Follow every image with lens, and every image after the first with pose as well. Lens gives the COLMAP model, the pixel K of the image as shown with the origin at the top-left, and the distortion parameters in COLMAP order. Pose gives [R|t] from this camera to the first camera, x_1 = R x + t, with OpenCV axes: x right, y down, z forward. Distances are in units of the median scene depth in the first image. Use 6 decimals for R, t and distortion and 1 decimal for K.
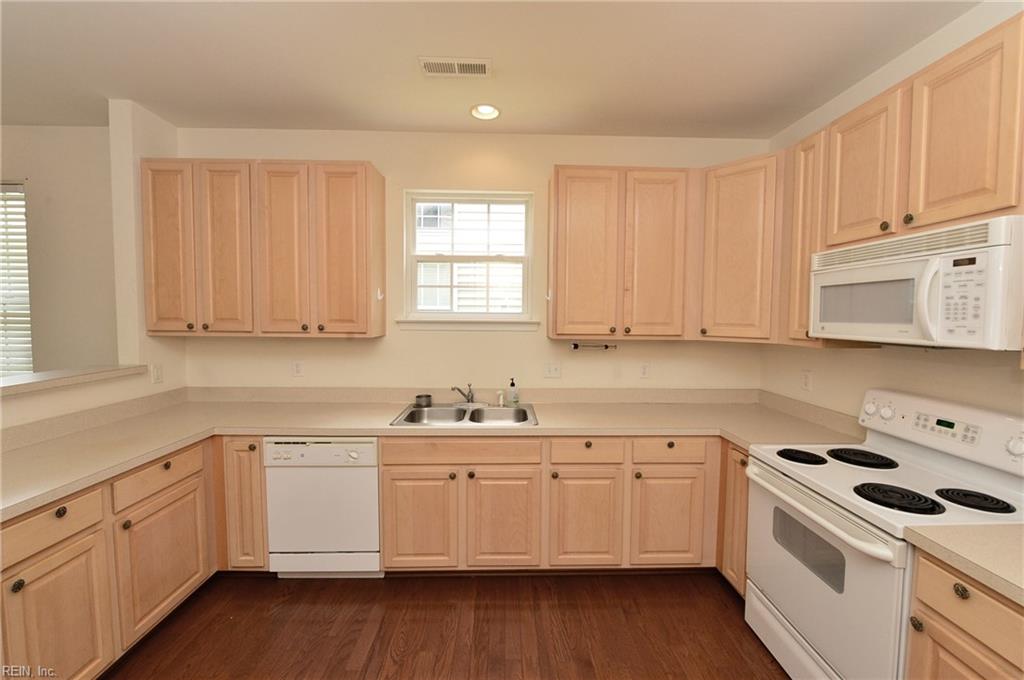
lens RADIAL K [[404.0, 0, 514.5], [0, 404.0, 337.0], [0, 0, 1]] dist [-0.012358, -0.000327]
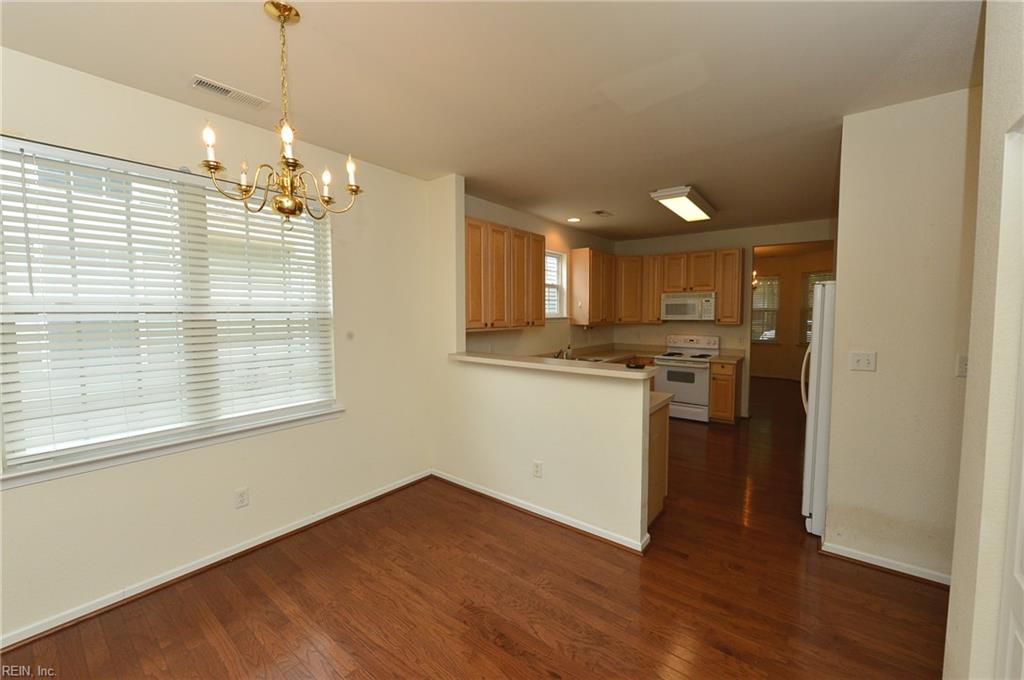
lens RADIAL K [[404.0, 0, 514.5], [0, 404.0, 337.0], [0, 0, 1]] dist [-0.012358, -0.000327]
pose [[0.634469, -0.059460, 0.770658, -2.400935], [0.052262, 0.998055, 0.033978, -0.032433], [-0.771179, 0.018718, 0.636343, -0.134523]]
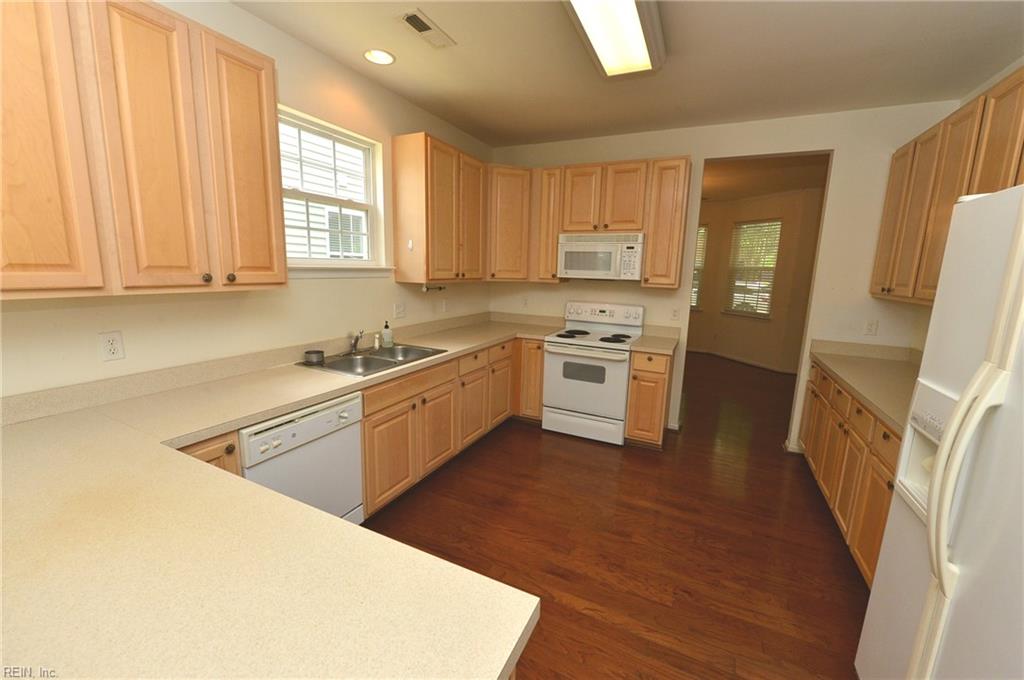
lens RADIAL K [[404.0, 0, 514.5], [0, 404.0, 337.0], [0, 0, 1]] dist [-0.012358, -0.000327]
pose [[0.462366, -0.147820, 0.874281, -1.091310], [0.025066, 0.987791, 0.153755, -0.019703], [-0.886335, -0.049176, 0.460426, 0.254988]]
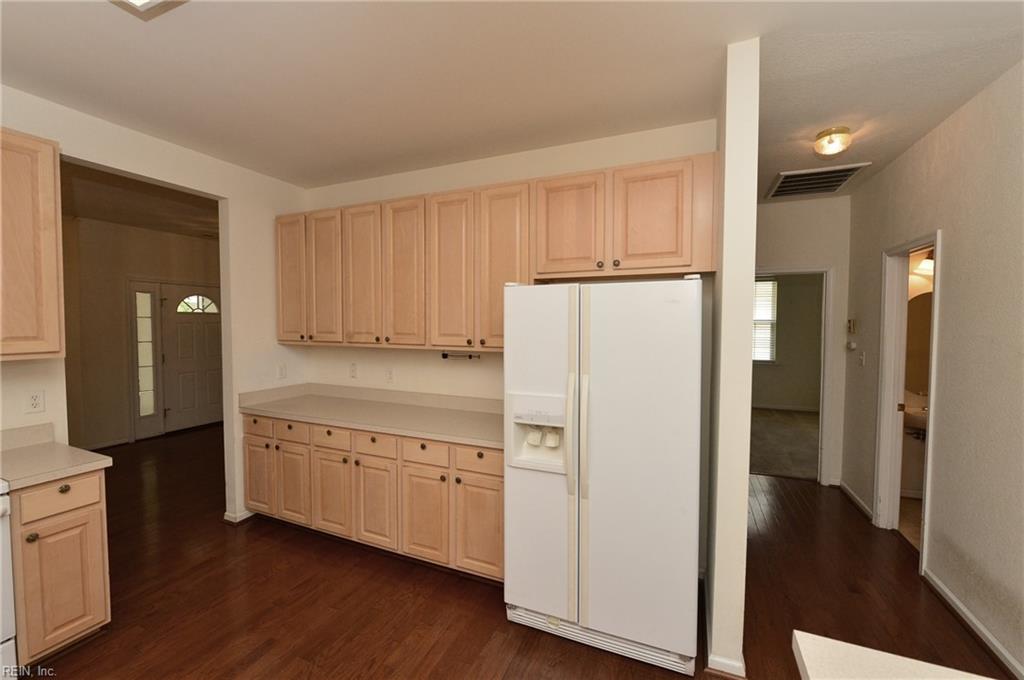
lens RADIAL K [[404.0, 0, 514.5], [0, 404.0, 337.0], [0, 0, 1]] dist [-0.012358, -0.000327]
pose [[-0.908804, -0.027777, 0.416297, -0.689019], [0.012008, 0.995627, 0.092646, -0.074614], [-0.417049, 0.089196, -0.904496, 0.870917]]
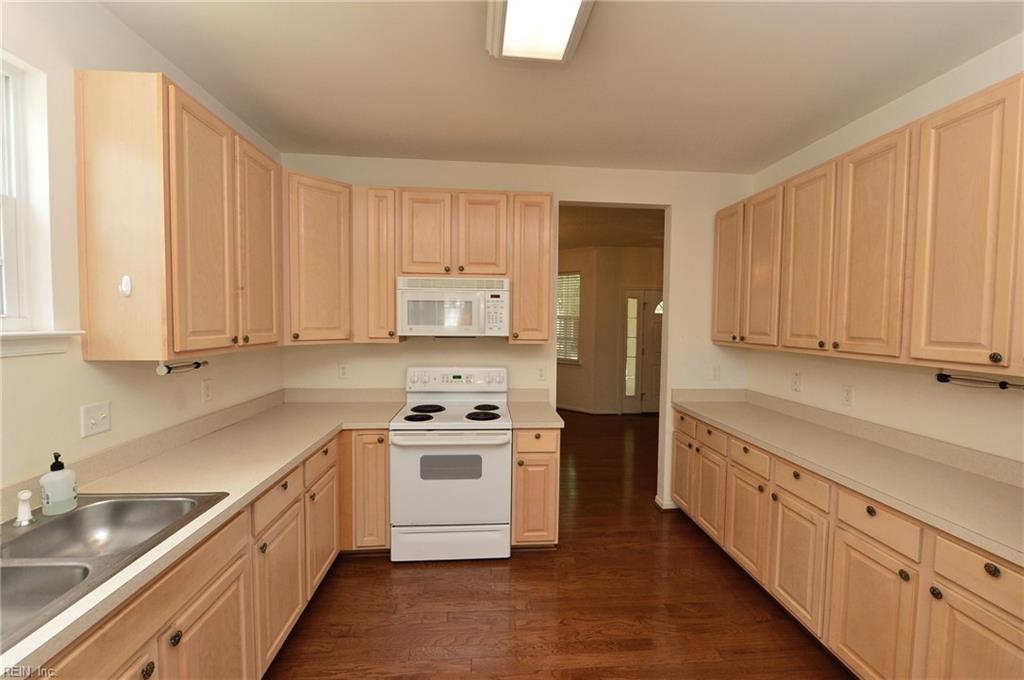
lens RADIAL K [[404.0, 0, 514.5], [0, 404.0, 337.0], [0, 0, 1]] dist [-0.012358, -0.000327]
pose [[-0.050886, -0.050756, 0.997414, -0.672711], [0.043229, 0.997660, 0.052974, -0.050924], [-0.997768, 0.045812, -0.048573, 0.639733]]
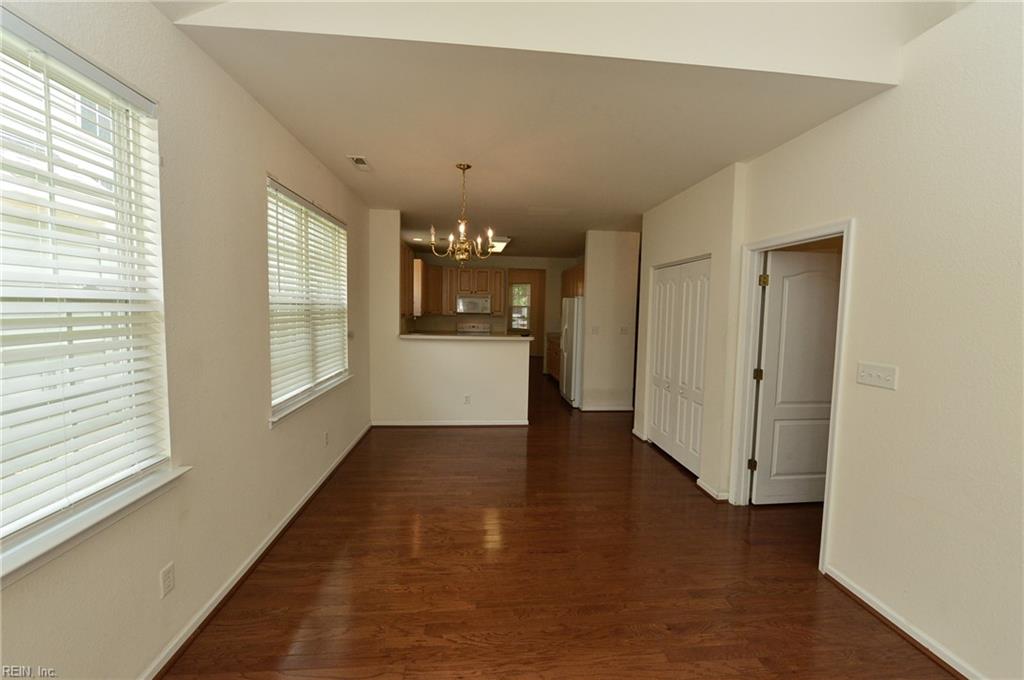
lens RADIAL K [[404.0, 0, 514.5], [0, 404.0, 337.0], [0, 0, 1]] dist [-0.012358, -0.000327]
pose [[-0.067300, -0.085535, 0.994060, -3.774149], [0.037497, 0.995398, 0.088189, -0.096730], [-0.997028, 0.043210, -0.063783, 0.609676]]
